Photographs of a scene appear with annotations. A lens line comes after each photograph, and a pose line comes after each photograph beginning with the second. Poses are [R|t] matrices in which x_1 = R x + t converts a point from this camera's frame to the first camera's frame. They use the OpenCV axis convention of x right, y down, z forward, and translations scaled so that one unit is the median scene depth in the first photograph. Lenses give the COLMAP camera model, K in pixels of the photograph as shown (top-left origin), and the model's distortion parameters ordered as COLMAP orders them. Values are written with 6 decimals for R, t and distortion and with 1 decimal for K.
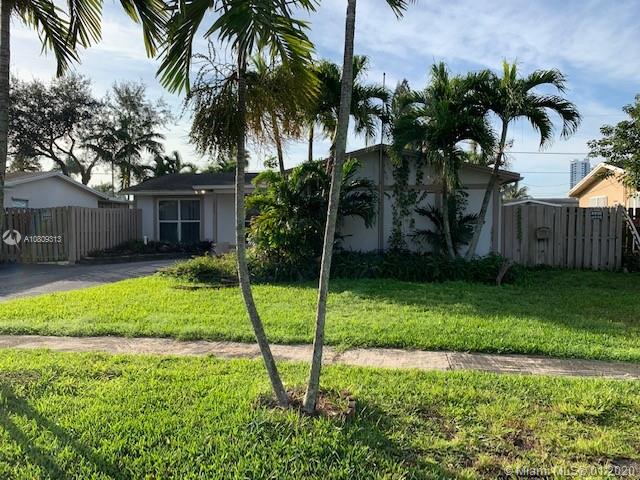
lens RADIAL K [[485.6, 0, 316.3], [0, 485.6, 236.8], [0, 0, 1]] dist [0.025335, -0.033786]
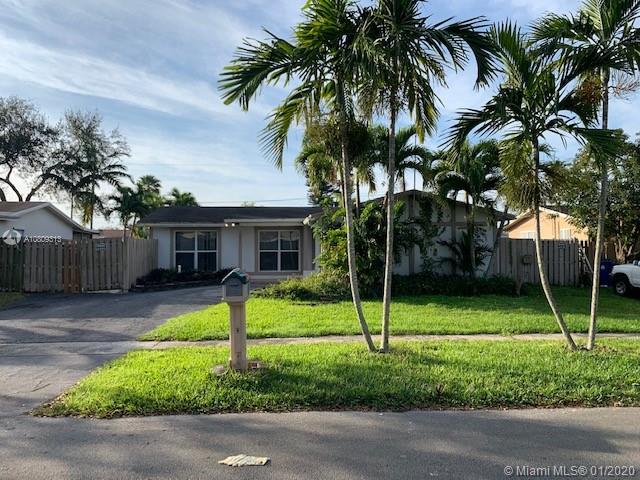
lens RADIAL K [[485.6, 0, 318.9], [0, 485.6, 242.0], [0, 0, 1]] dist [0.025335, -0.033786]
pose [[0.967424, 0.002188, 0.253151, -0.403672], [0.011279, 0.998597, -0.051737, 0.007868], [-0.252909, 0.052907, 0.966042, -0.146415]]
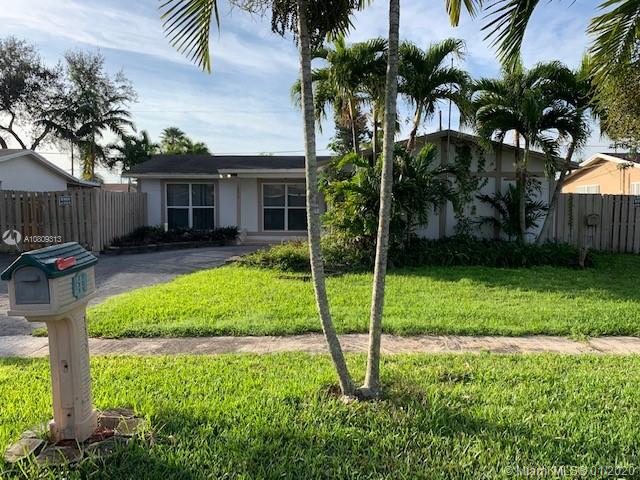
lens RADIAL K [[485.6, 0, 317.0], [0, 485.6, 241.3], [0, 0, 1]] dist [0.025335, -0.033786]
pose [[0.983965, -0.008158, 0.178176, -0.291800], [0.001740, 0.999345, 0.036150, 0.000030], [-0.178354, -0.035261, 0.983334, 0.059996]]
